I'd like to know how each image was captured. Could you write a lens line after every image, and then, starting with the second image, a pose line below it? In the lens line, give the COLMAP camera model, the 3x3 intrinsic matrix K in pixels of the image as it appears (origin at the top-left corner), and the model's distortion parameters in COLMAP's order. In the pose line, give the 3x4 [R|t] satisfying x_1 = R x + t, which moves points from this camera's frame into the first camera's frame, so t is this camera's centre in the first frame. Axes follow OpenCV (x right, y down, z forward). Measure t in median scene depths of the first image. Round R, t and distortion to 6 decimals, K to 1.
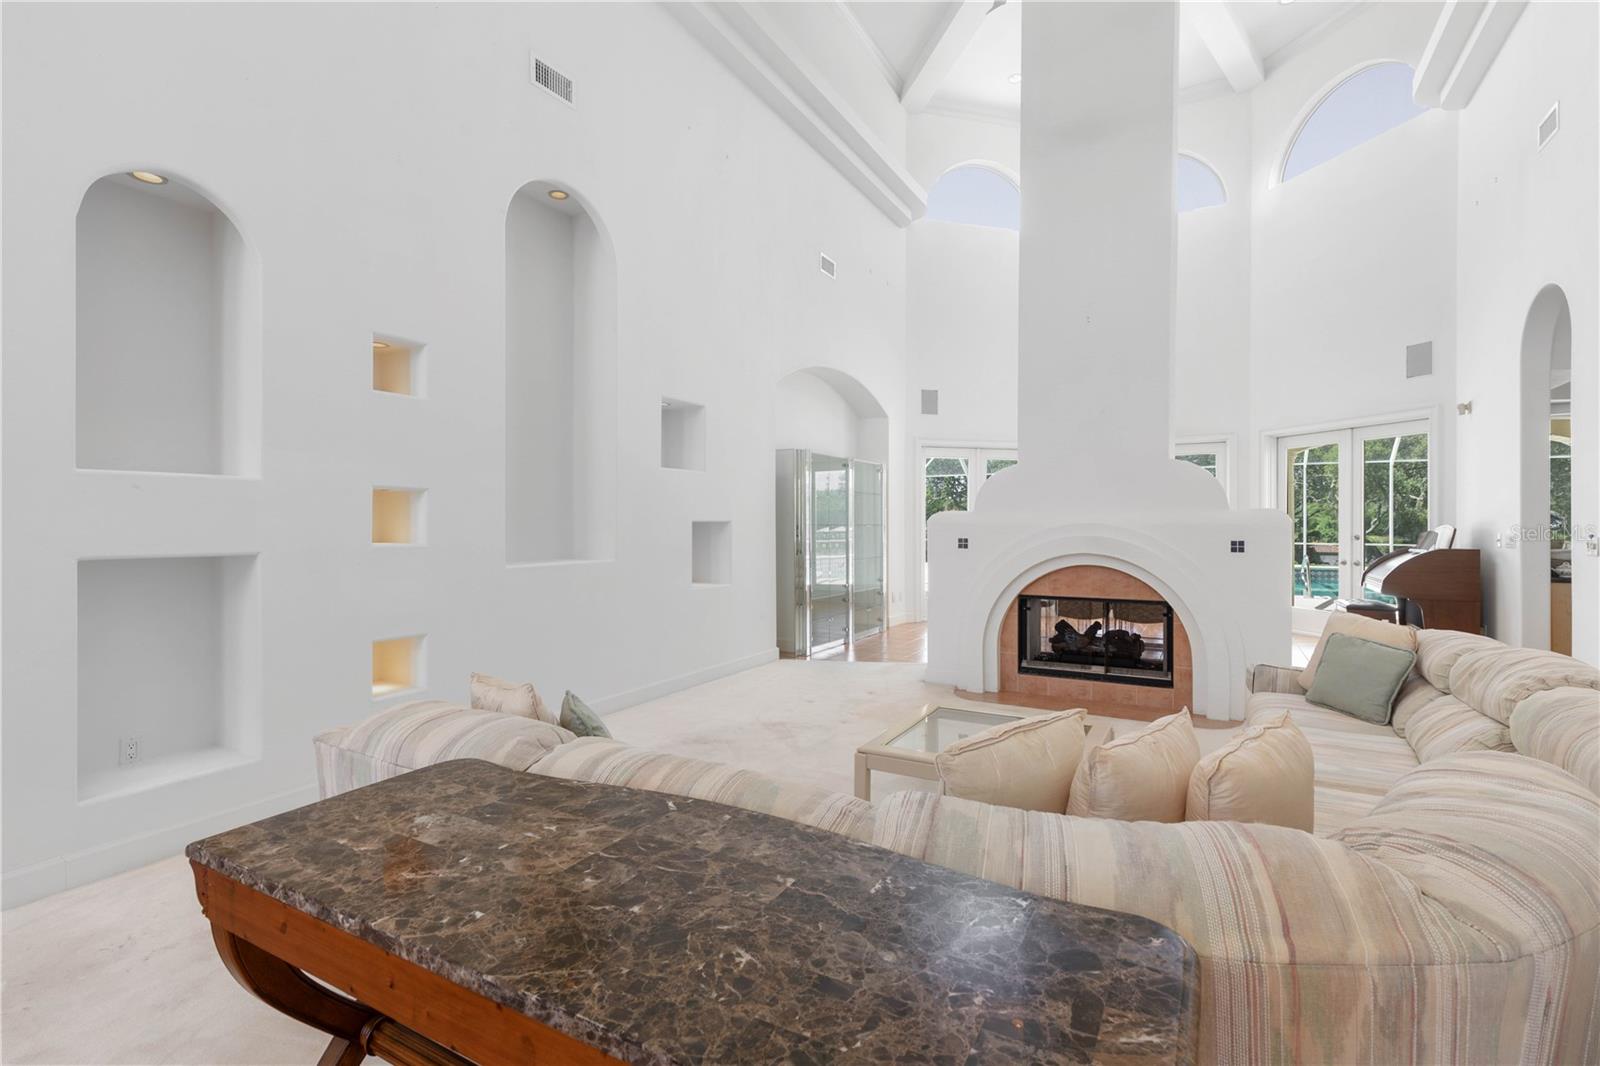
lens RADIAL K [[729.2, 0, 788.2], [0, 729.2, 529.7], [0, 0, 1]] dist [-0.001506, -0.000518]
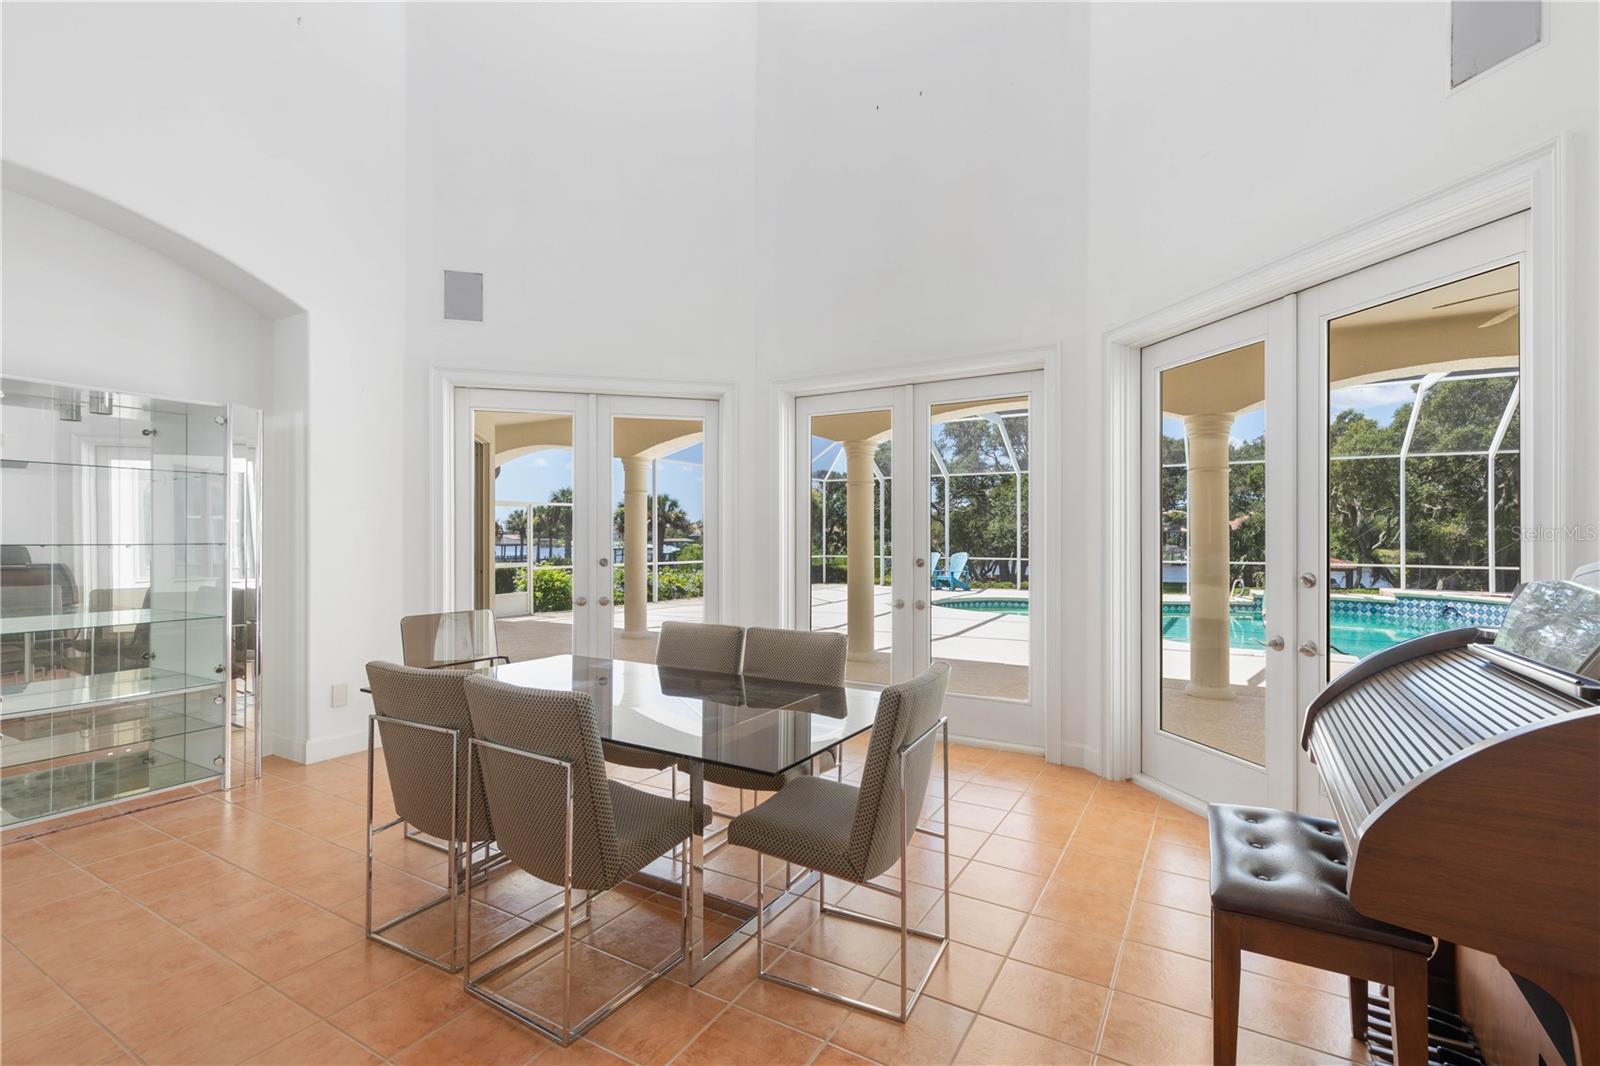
lens RADIAL K [[729.2, 0, 800.0], [0, 729.2, 537.8], [0, 0, 1]] dist [-0.001506, -0.000518]
pose [[0.999999, -0.001704, -0.000208, 0.606975], [0.001702, 0.999966, -0.008063, -0.009520], [0.000222, 0.008062, 0.999967, 0.730769]]
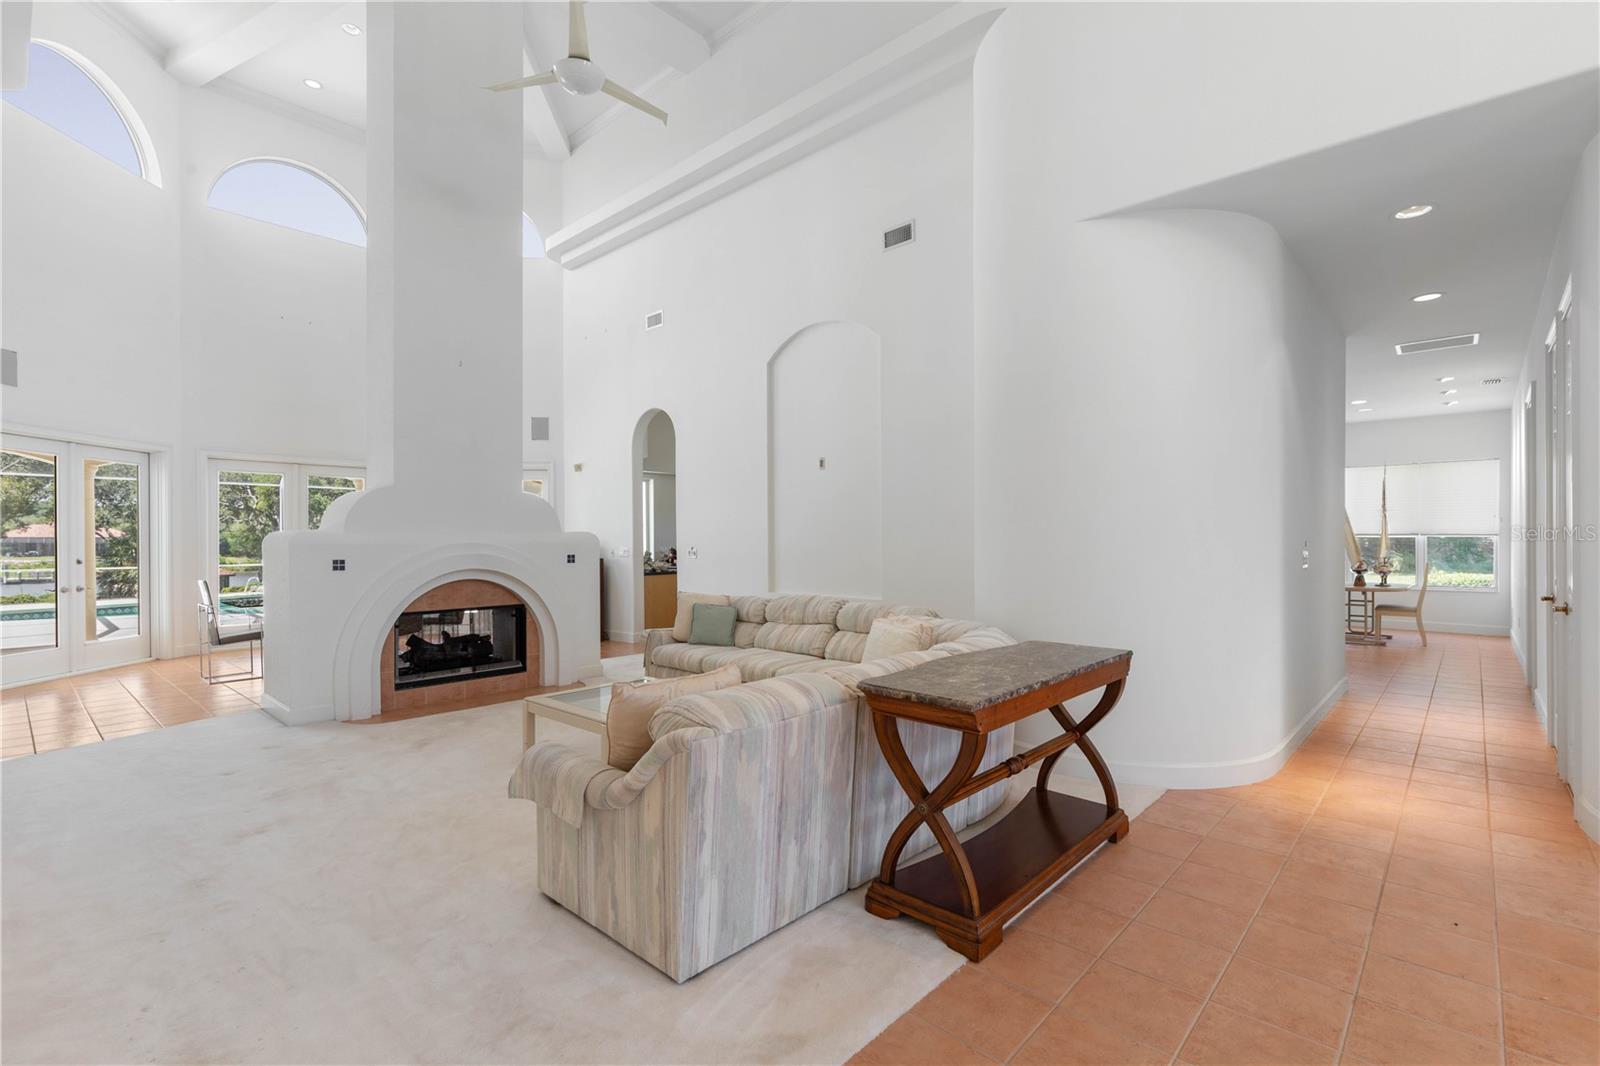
lens RADIAL K [[729.2, 0, 844.2], [0, 729.2, 538.9], [0, 0, 1]] dist [-0.001506, -0.000518]
pose [[0.183578, 0.000074, 0.983005, -0.563357], [0.016048, 0.999866, -0.003072, -0.002178], [-0.982874, 0.016339, 0.183552, 0.188495]]
